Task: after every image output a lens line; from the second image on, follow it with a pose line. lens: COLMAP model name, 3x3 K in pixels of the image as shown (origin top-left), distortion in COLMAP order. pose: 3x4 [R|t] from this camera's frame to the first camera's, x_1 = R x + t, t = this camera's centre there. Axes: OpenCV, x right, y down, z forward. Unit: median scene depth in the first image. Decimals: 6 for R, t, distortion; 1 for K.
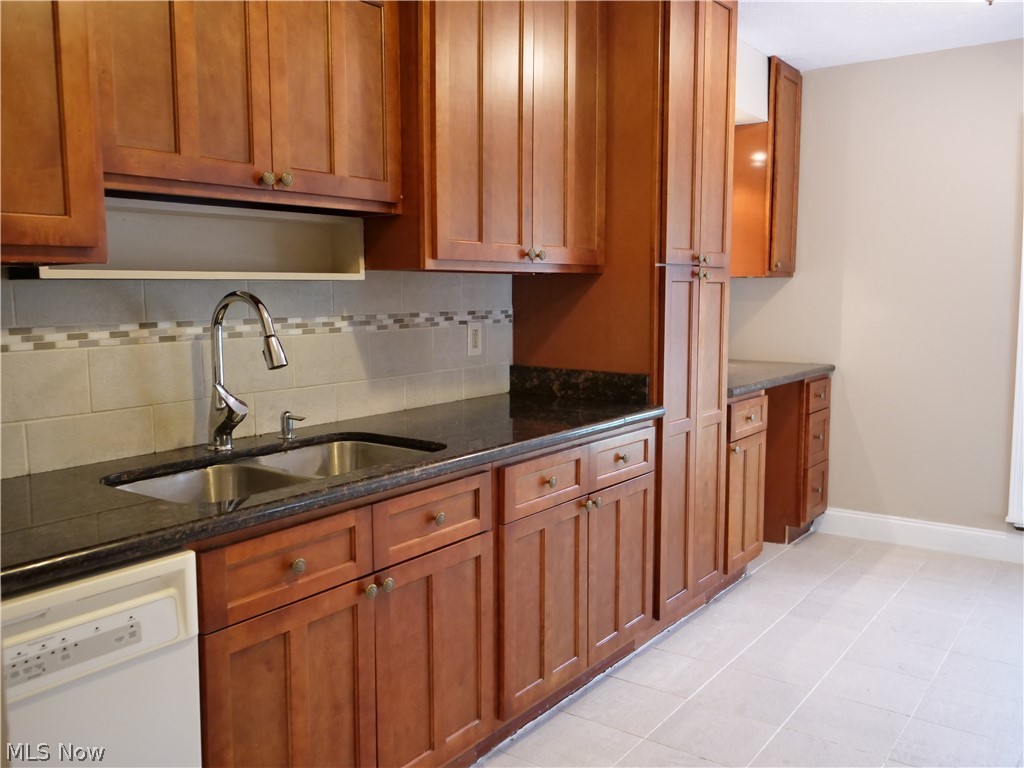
lens RADIAL K [[871.4, 0, 512.0], [0, 871.4, 384.0], [0, 0, 1]] dist [-0.030703, -0.002191]
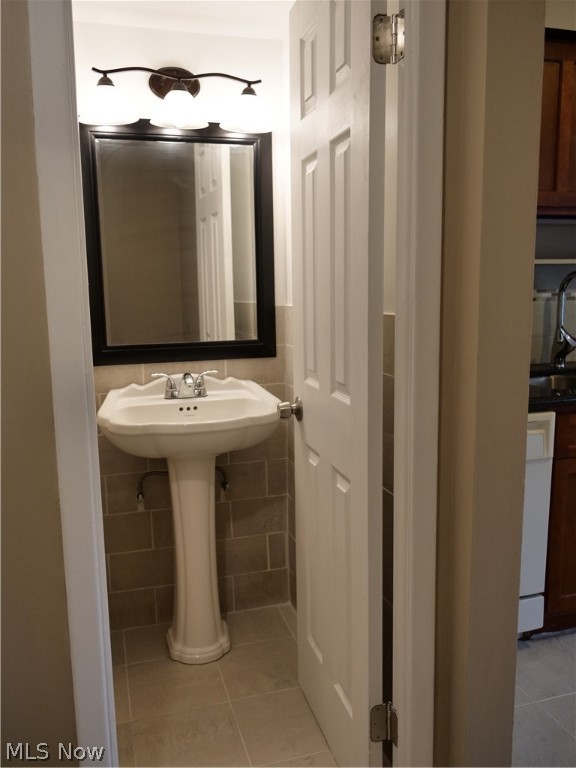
lens RADIAL K [[653.5, 0, 288.0], [0, 653.5, 384.0], [0, 0, 1]] dist [-0.030703, -0.002191]
pose [[0.800257, 0.085583, -0.593518, -0.006638], [-0.055211, 0.996075, 0.069187, 0.050259], [0.597110, -0.022599, 0.801841, -0.307943]]
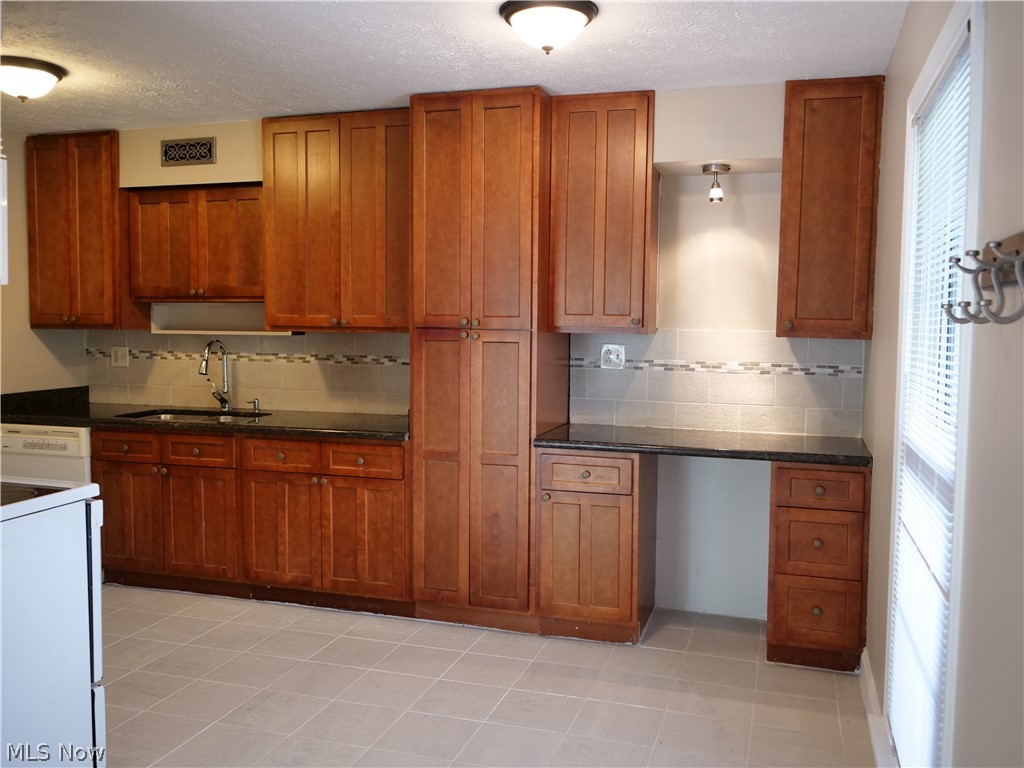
lens RADIAL K [[871.4, 0, 512.0], [0, 871.4, 384.0], [0, 0, 1]] dist [-0.030703, -0.002191]
pose [[0.338854, 0.081499, -0.937302, 1.959951], [-0.110818, 0.992764, 0.046259, -0.173564], [0.934290, 0.088195, 0.345433, 0.903978]]
